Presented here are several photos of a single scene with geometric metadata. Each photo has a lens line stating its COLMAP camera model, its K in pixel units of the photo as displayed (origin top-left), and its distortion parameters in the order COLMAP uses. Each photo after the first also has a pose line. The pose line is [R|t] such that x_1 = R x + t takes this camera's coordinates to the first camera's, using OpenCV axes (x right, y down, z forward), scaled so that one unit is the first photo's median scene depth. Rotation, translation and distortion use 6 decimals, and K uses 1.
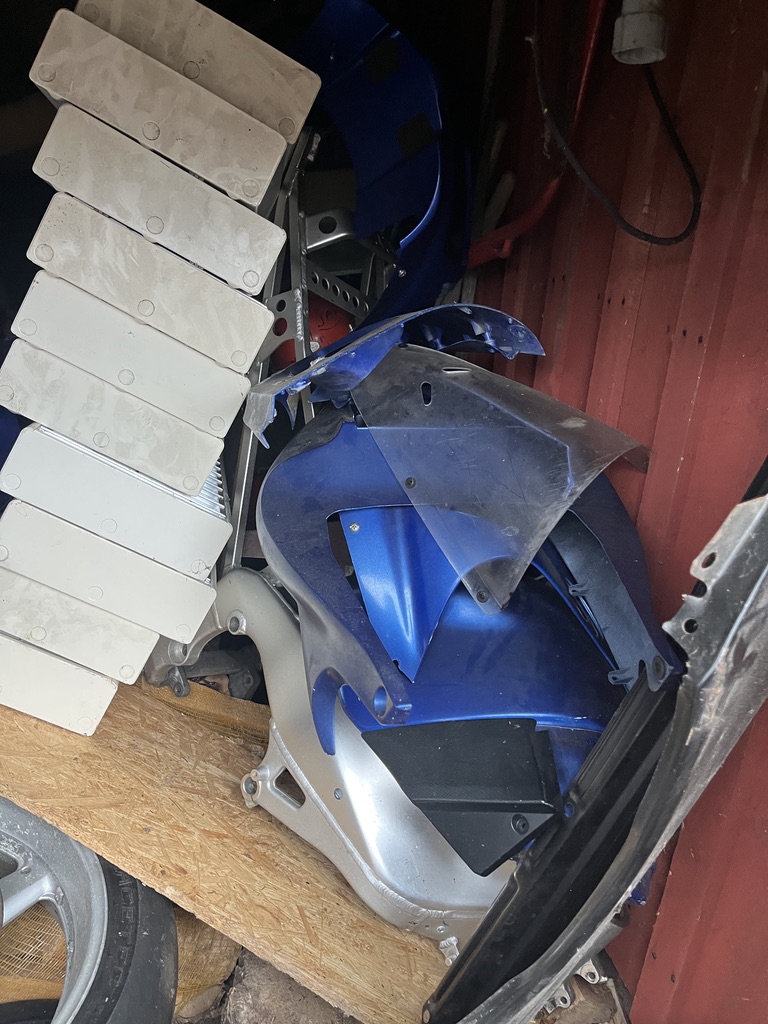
lens RADIAL K [[786.0, 0, 378.2], [0, 786.0, 512.0], [0, 0, 1]] dist [0.062085, -0.082495]
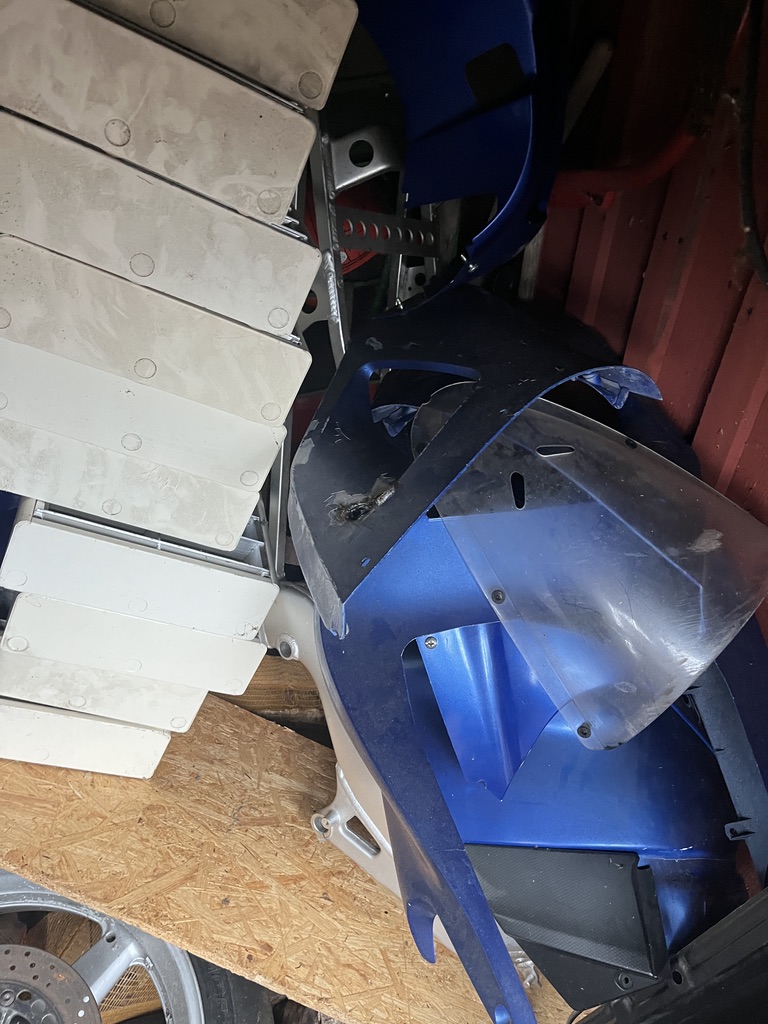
lens RADIAL K [[786.0, 0, 392.5], [0, 786.0, 518.8], [0, 0, 1]] dist [0.062085, -0.082495]
pose [[0.999112, -0.042130, 0.000109, -0.061773], [0.039364, 0.934425, 0.353978, -0.381695], [-0.015015, -0.353659, 0.935254, 0.232912]]
